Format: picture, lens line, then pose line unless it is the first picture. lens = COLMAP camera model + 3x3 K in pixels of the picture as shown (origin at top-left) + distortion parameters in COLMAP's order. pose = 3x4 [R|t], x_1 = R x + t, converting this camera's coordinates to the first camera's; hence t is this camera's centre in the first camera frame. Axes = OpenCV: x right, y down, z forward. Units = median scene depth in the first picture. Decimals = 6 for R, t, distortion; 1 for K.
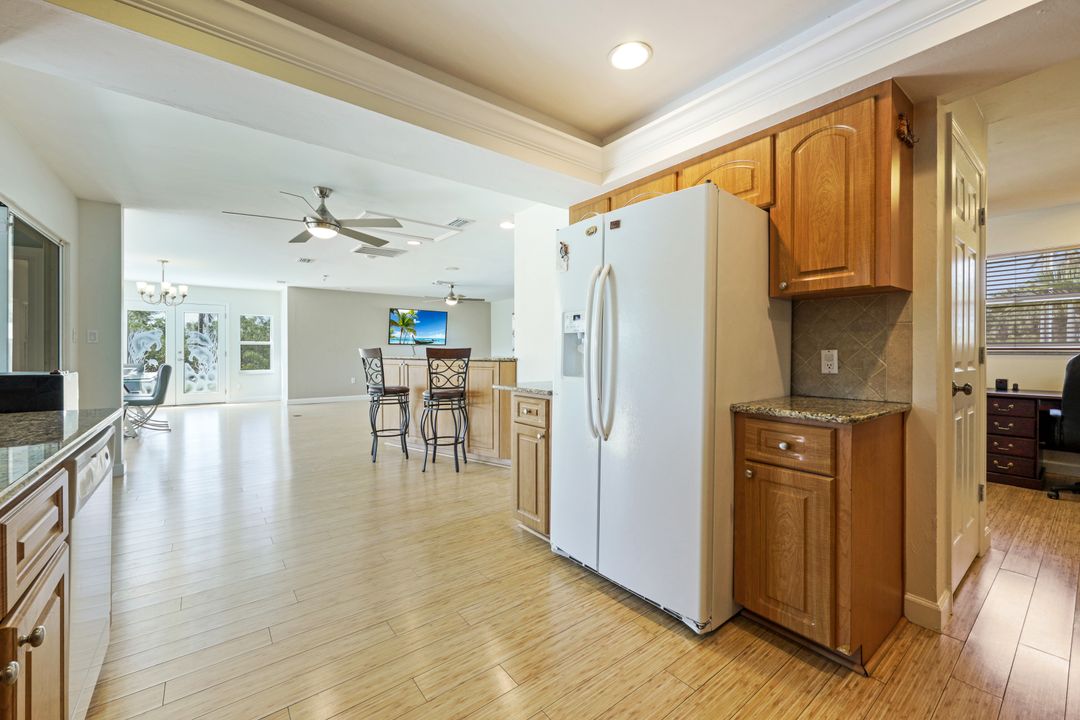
lens RADIAL K [[460.5, 0, 556.2], [0, 460.5, 349.6], [0, 0, 1]] dist [-0.001062, -0.000635]
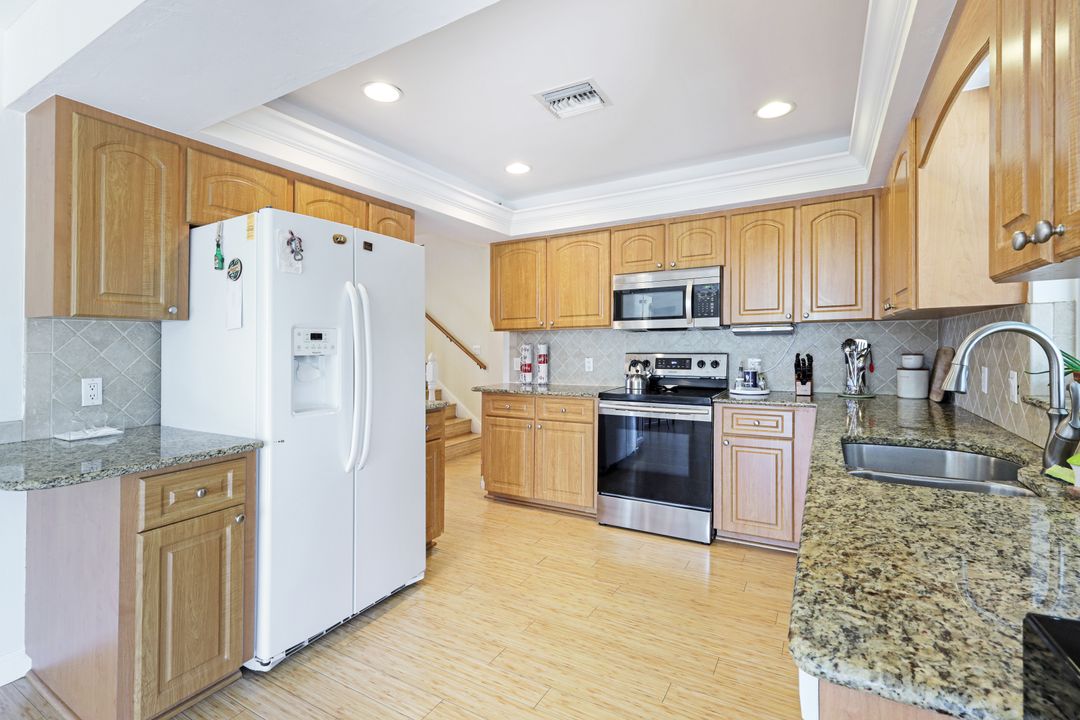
lens RADIAL K [[492.6, 0, 540.2], [0, 492.6, 358.7], [0, 0, 1]] dist [0.000521, 0.000283]
pose [[-0.386551, -0.024361, 0.921946, -0.906065], [0.004640, 0.999587, 0.028358, -0.053714], [-0.922256, 0.015240, -0.386278, 0.977469]]
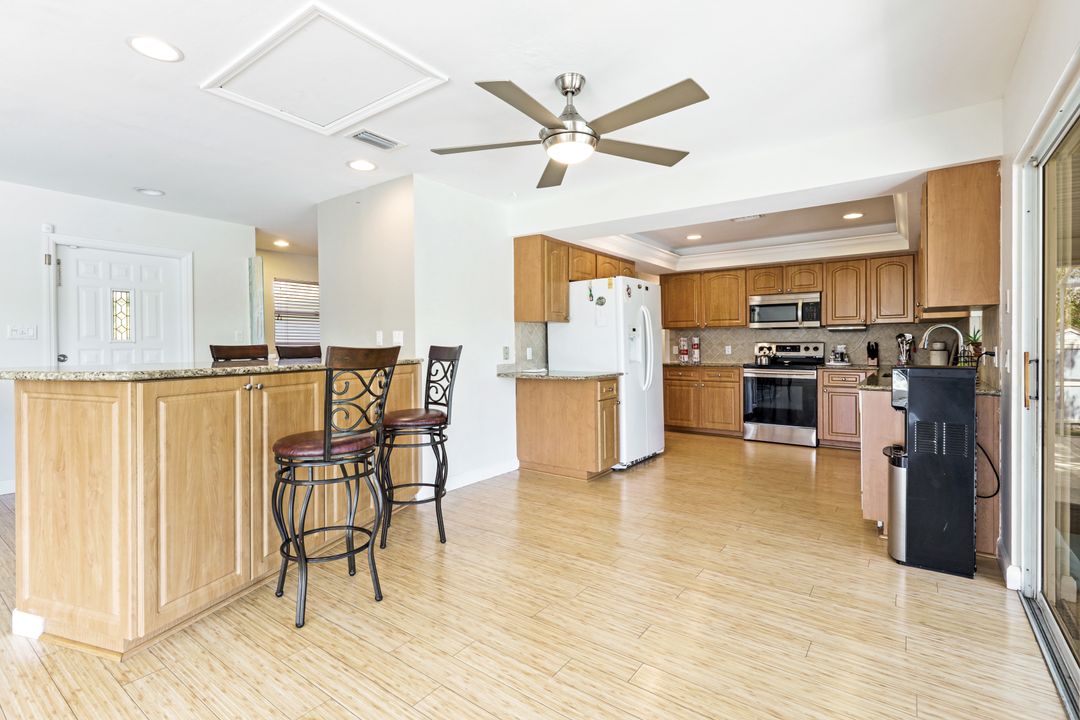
lens RADIAL K [[492.6, 0, 515.4], [0, 492.6, 342.9], [0, 0, 1]] dist [0.000521, 0.000283]
pose [[-0.238321, 0.003582, 0.971180, -1.752908], [-0.004430, 0.999979, -0.004776, -0.007027], [-0.971176, -0.005440, -0.238300, 1.934325]]
